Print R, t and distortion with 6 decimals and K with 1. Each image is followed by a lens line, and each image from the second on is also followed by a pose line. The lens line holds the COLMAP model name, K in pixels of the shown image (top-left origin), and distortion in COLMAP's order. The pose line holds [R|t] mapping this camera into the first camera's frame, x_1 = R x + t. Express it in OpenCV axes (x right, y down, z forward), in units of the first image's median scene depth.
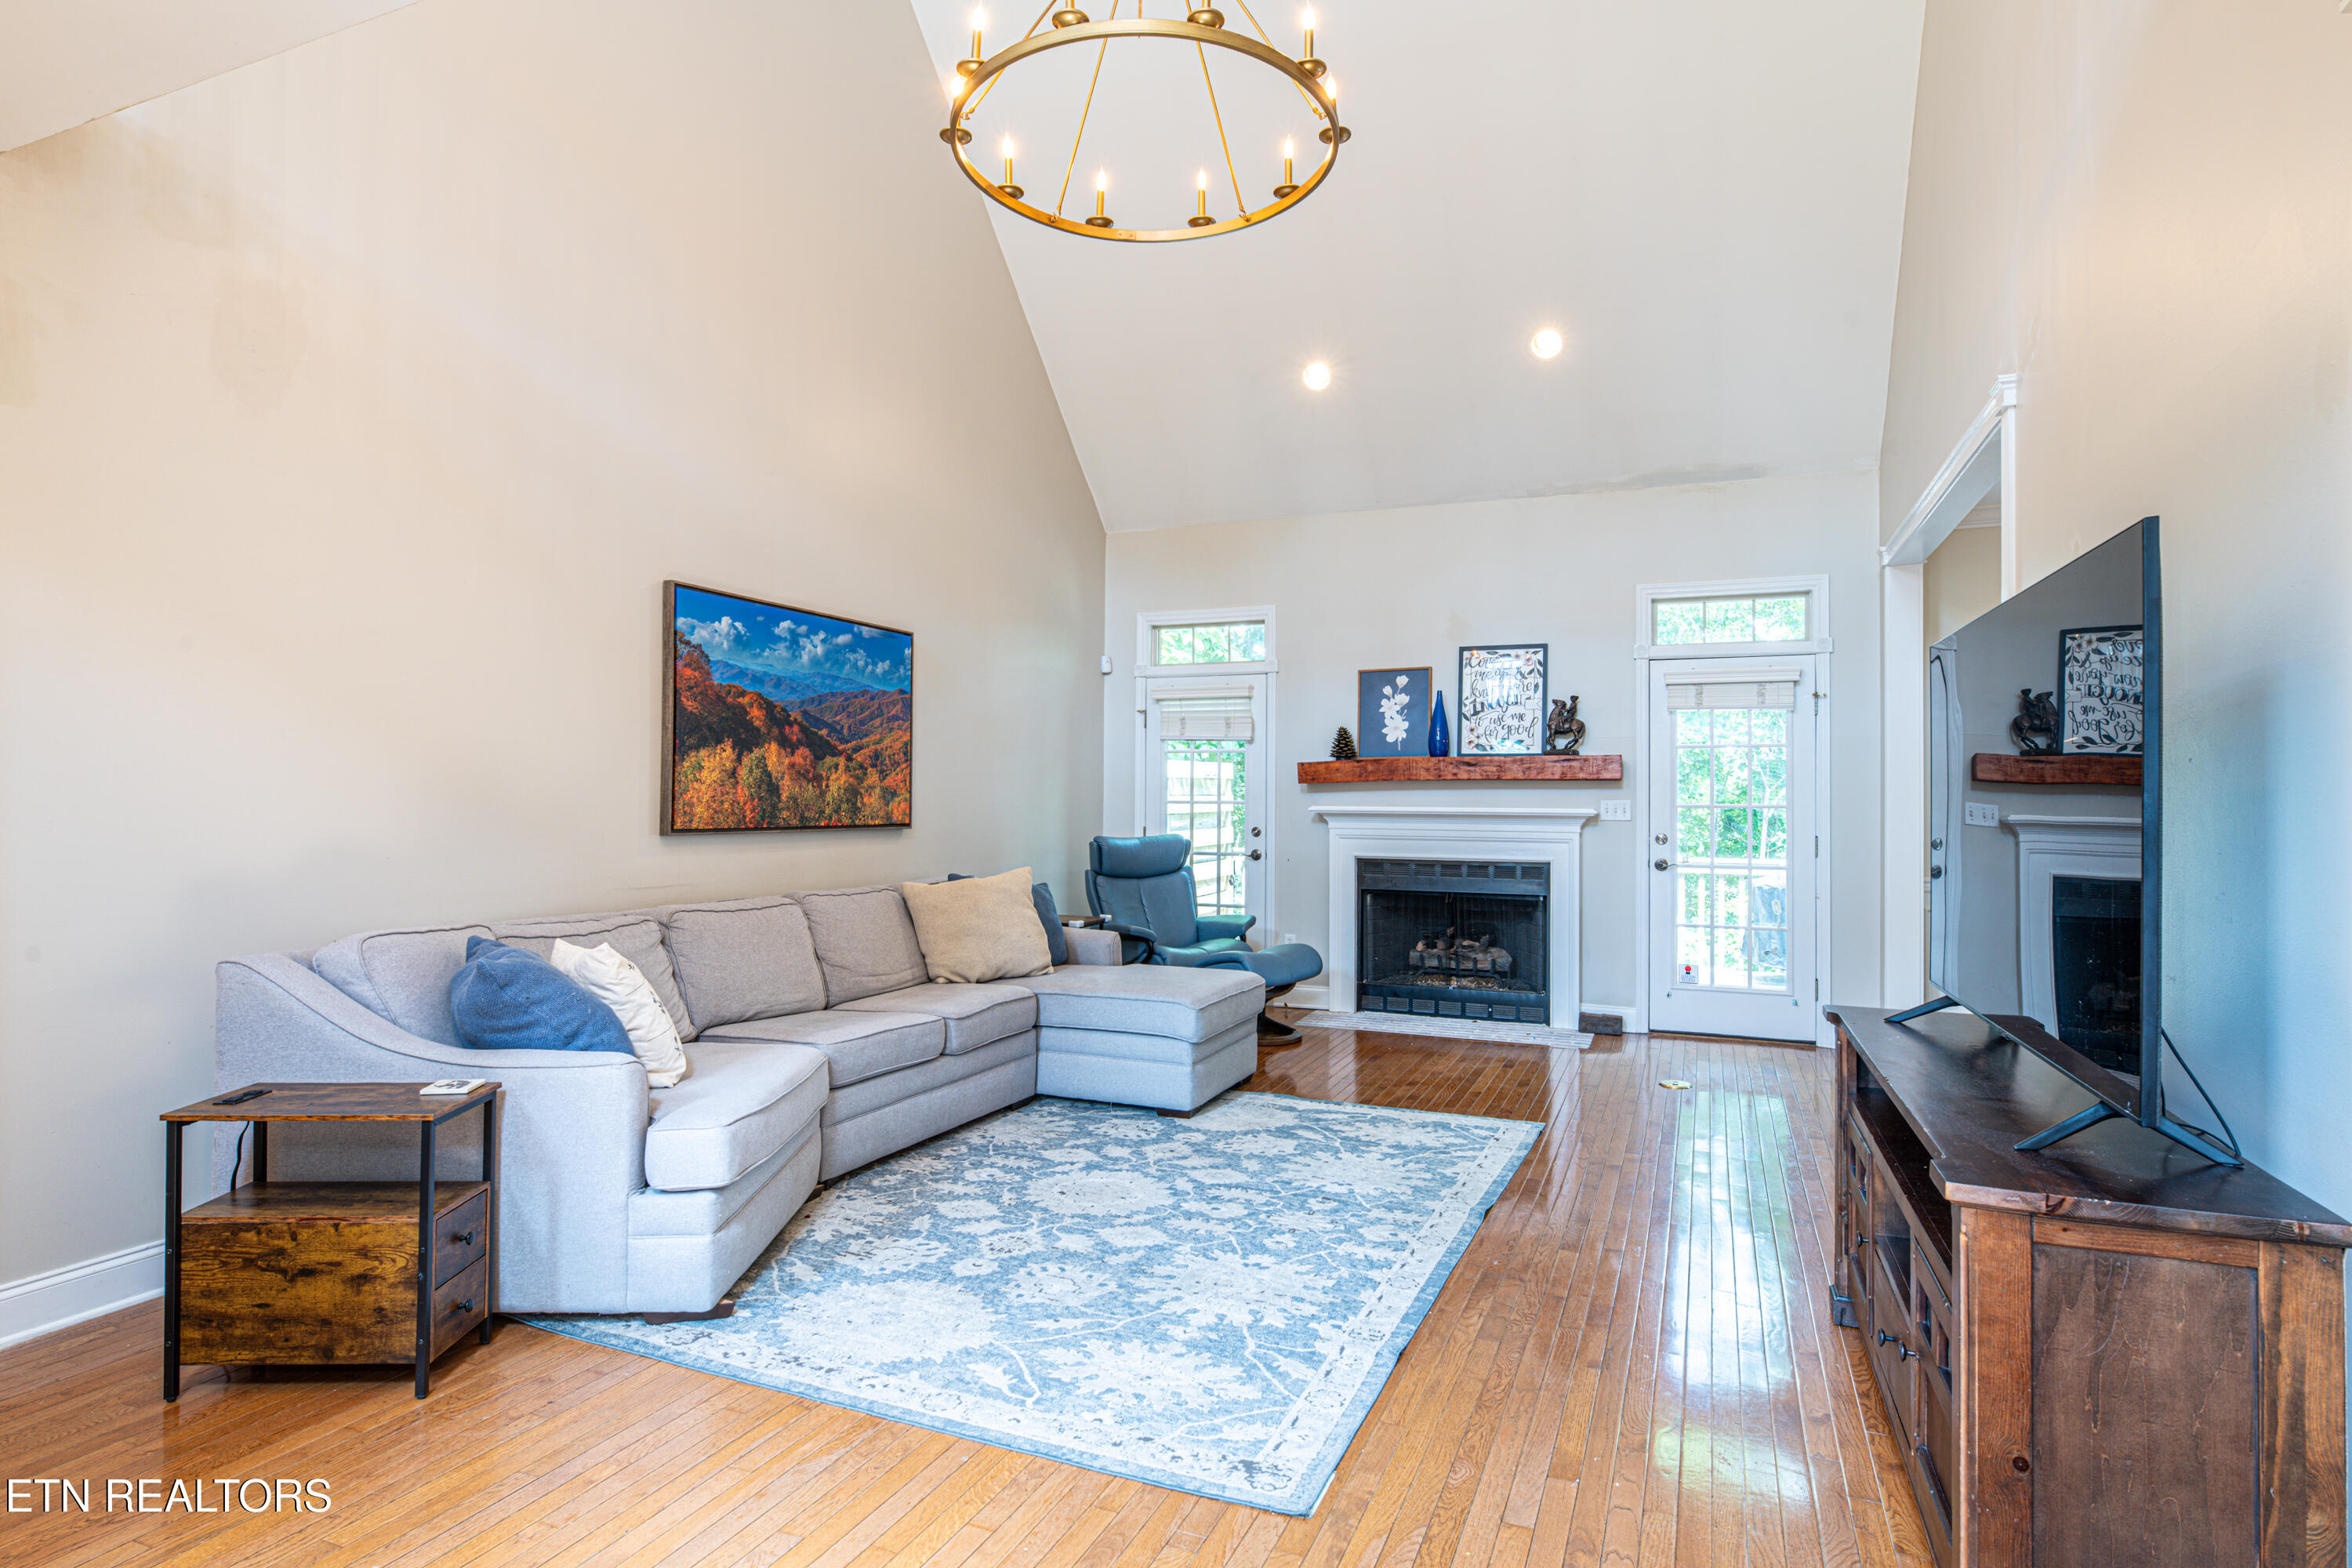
lens RADIAL K [[1212.7, 0, 1160.2], [0, 1212.7, 788.0], [0, 0, 1]] dist [0.000206, -0.000093]
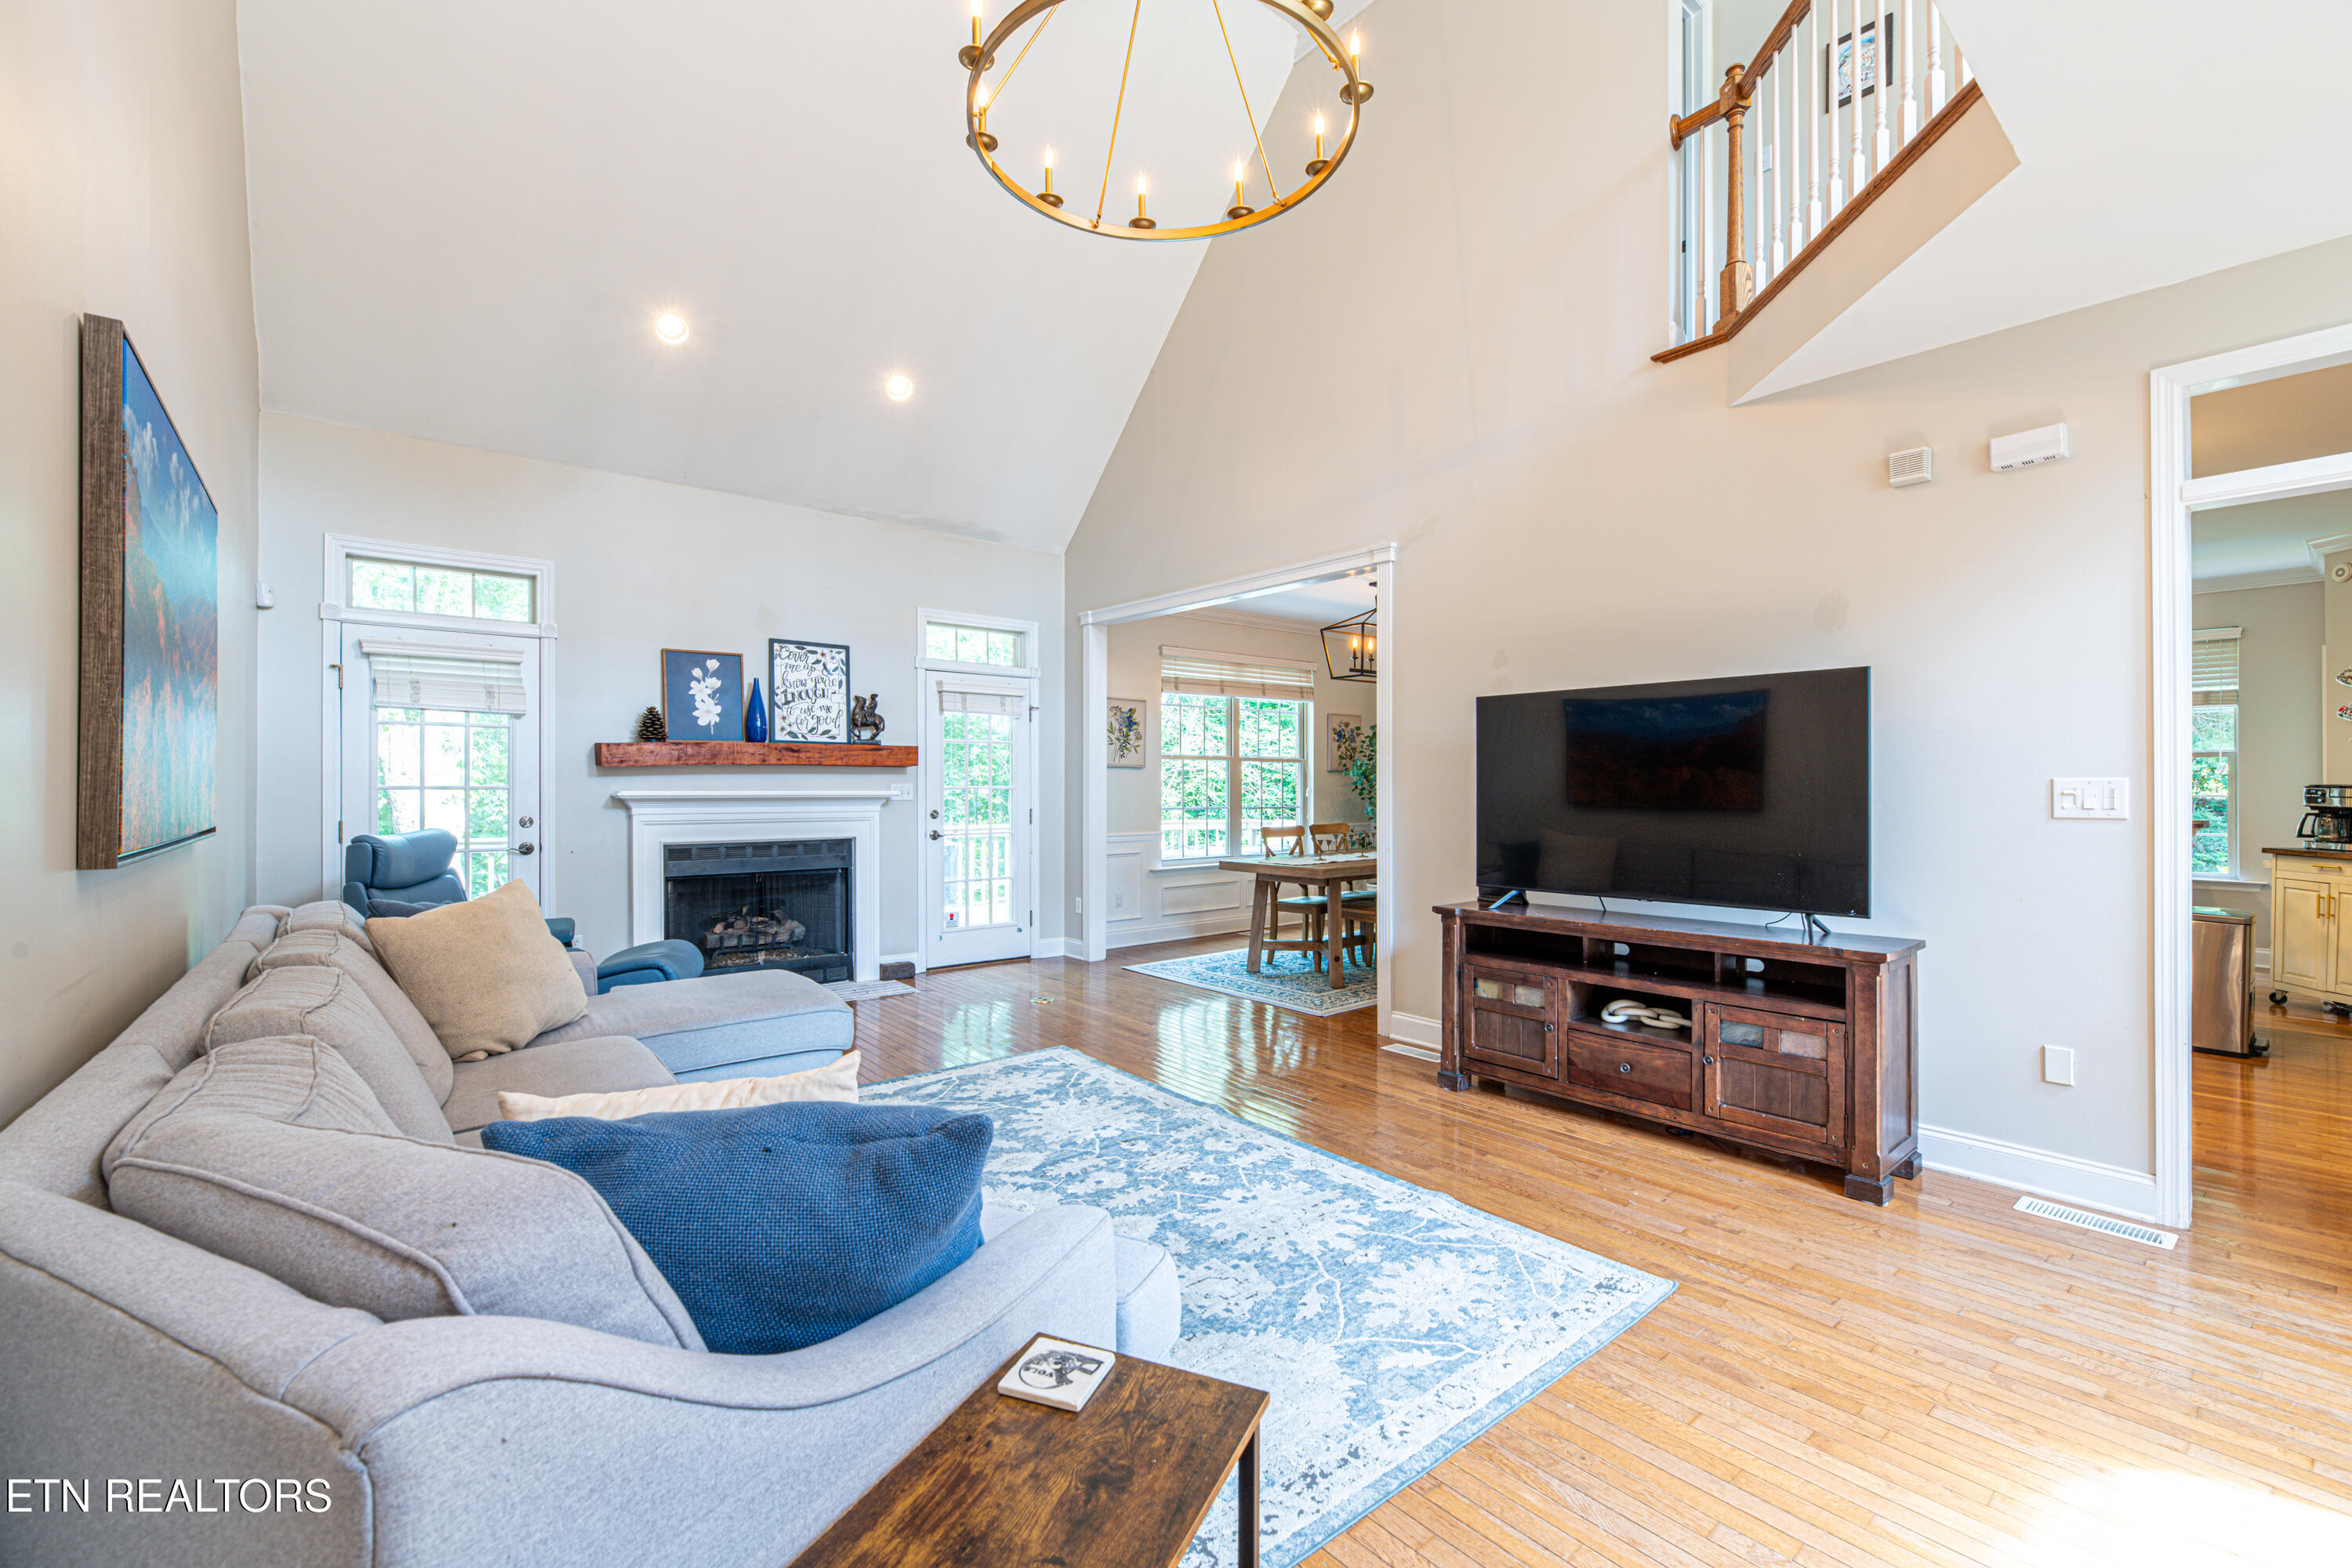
lens RADIAL K [[987.2, 0, 1167.6], [0, 987.2, 791.4], [0, 0, 1]] dist [-0.003175, -0.000132]
pose [[0.466030, -0.010607, 0.884705, -0.487099], [-0.006413, 0.999861, 0.015366, 0.001549], [-0.884746, -0.012834, 0.465897, 0.411950]]
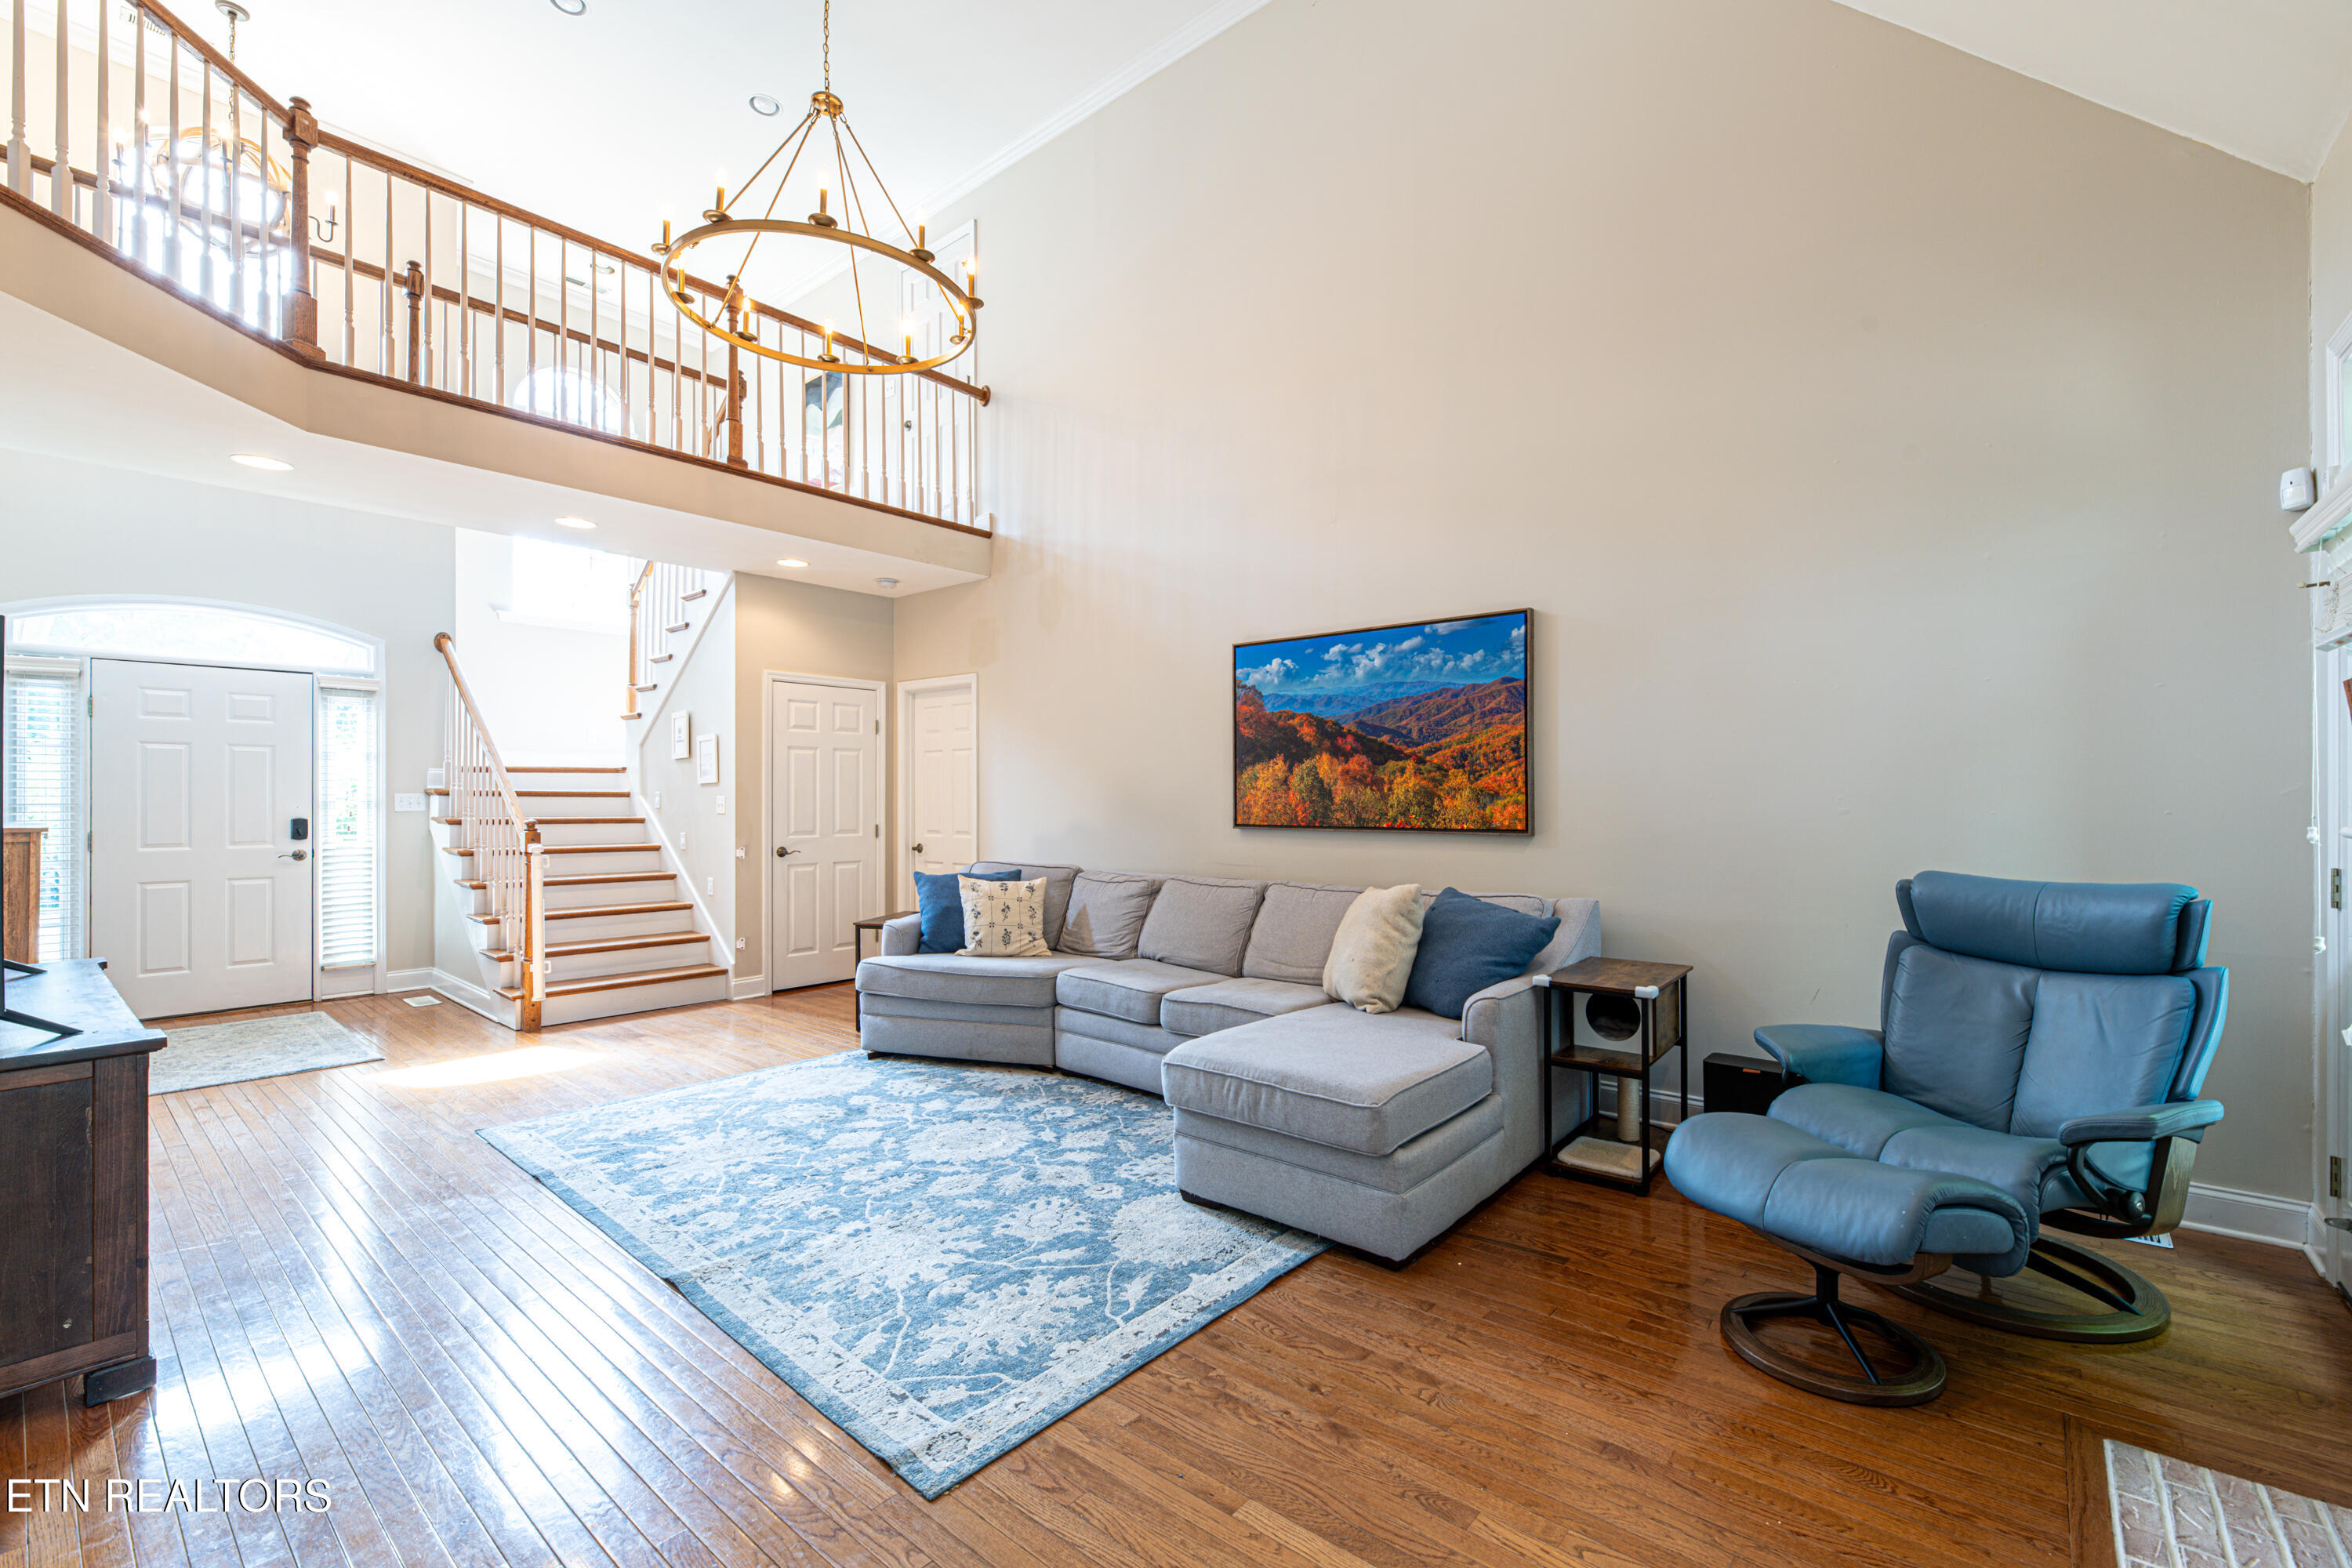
lens RADIAL K [[987.2, 0, 1226.7], [0, 987.2, 796.4], [0, 0, 1]] dist [-0.003175, -0.000132]
pose [[-0.250094, -0.009174, -0.968178, 0.613856], [0.007462, 0.999907, -0.011402, 0.013807], [0.968193, -0.010077, -0.250002, 1.129760]]
